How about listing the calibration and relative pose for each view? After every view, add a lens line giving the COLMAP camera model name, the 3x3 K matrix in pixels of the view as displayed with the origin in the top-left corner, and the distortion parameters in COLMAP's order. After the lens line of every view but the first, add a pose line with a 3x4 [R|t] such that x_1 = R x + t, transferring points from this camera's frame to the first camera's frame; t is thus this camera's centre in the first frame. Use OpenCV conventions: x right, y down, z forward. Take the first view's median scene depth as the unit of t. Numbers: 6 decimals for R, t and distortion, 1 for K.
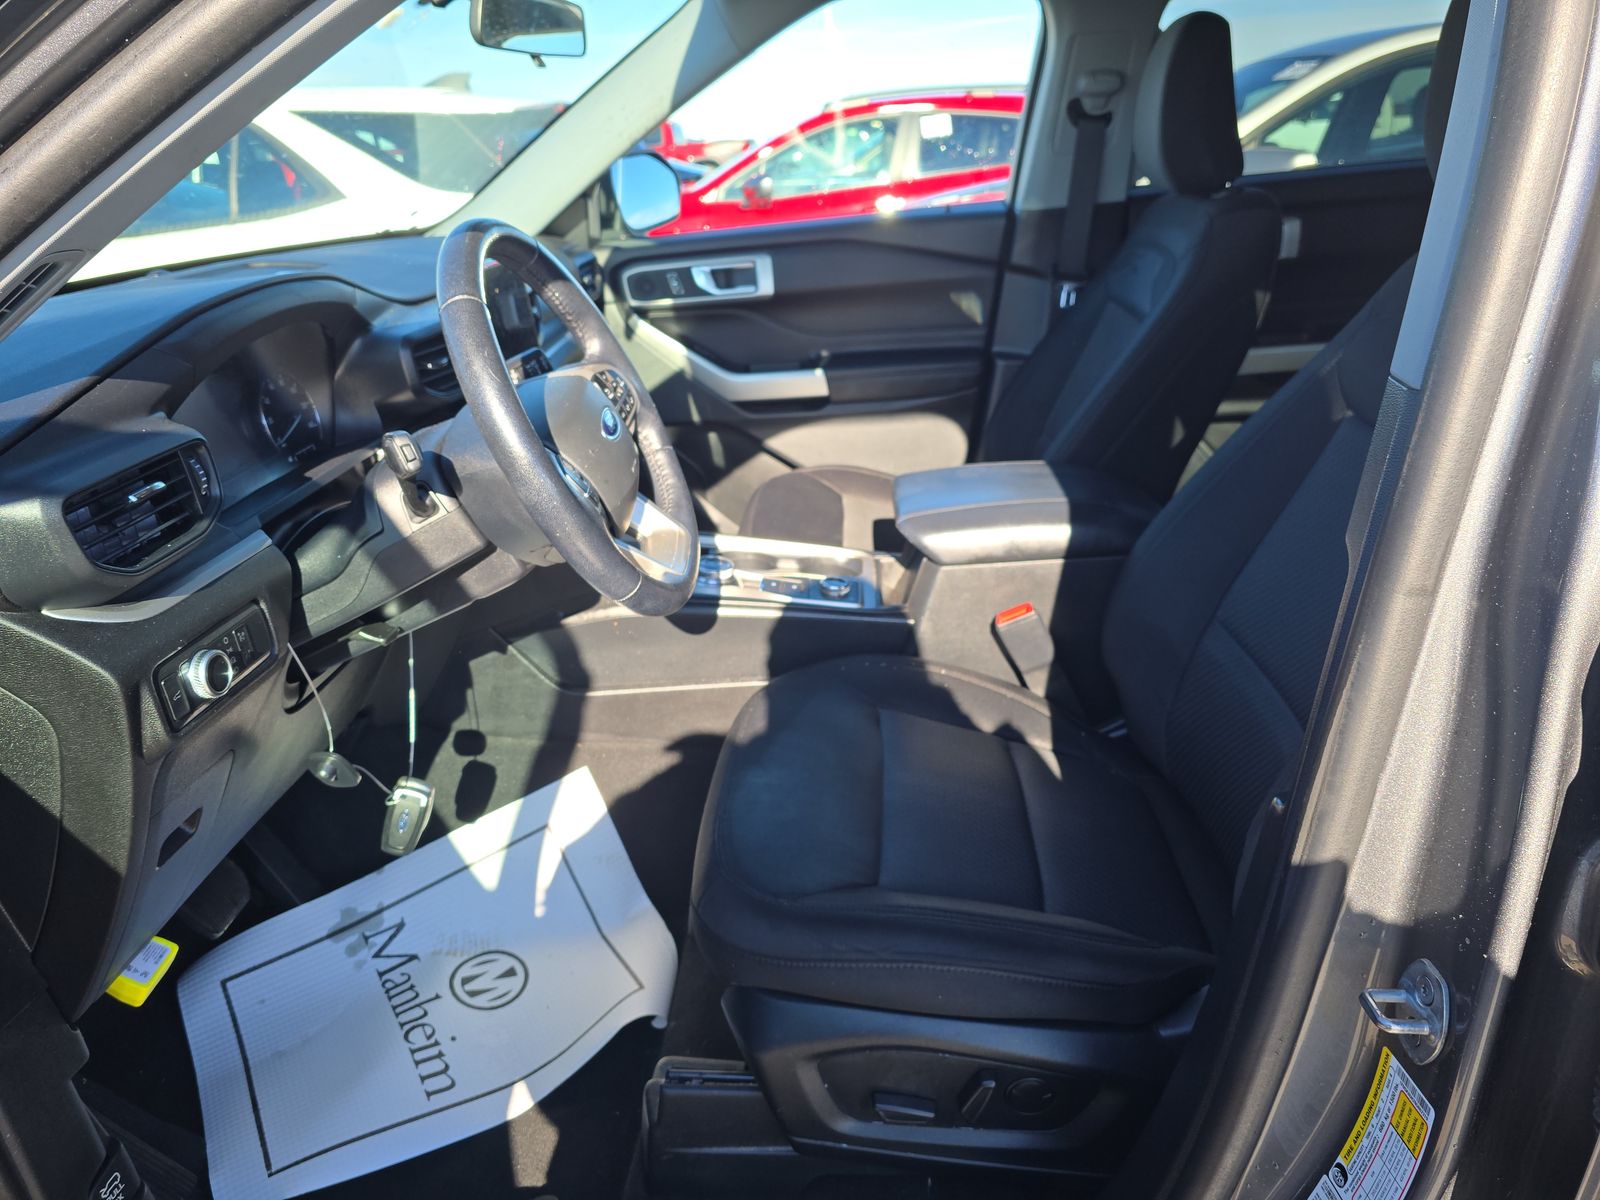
lens RADIAL K [[1064.5, 0, 800.0], [0, 1064.5, 600.0], [0, 0, 1]] dist [0.034663, 0.000100]
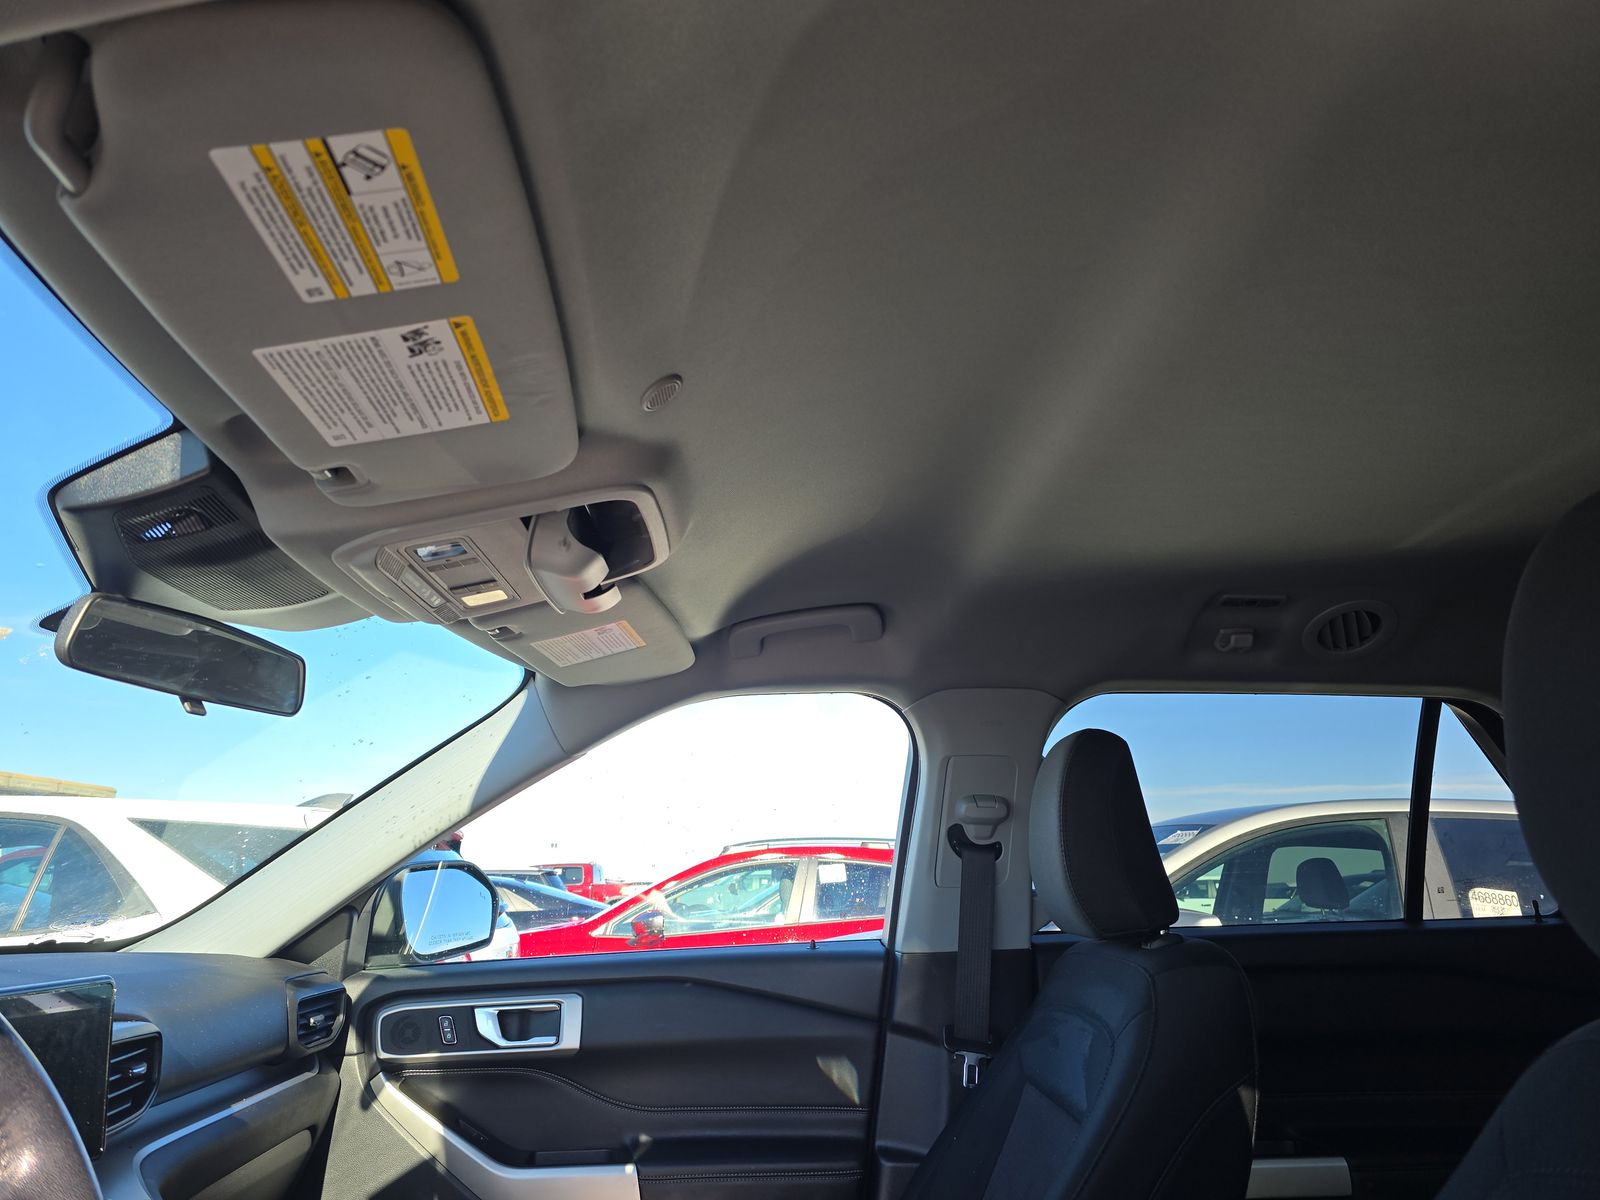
lens RADIAL K [[1064.5, 0, 800.0], [0, 1064.5, 600.0], [0, 0, 1]] dist [0.034663, 0.000100]
pose [[0.996098, 0.067607, 0.056727, 0.064571], [-0.017792, 0.783413, -0.621247, -0.071359], [-0.086441, 0.617813, 0.781559, 0.213628]]
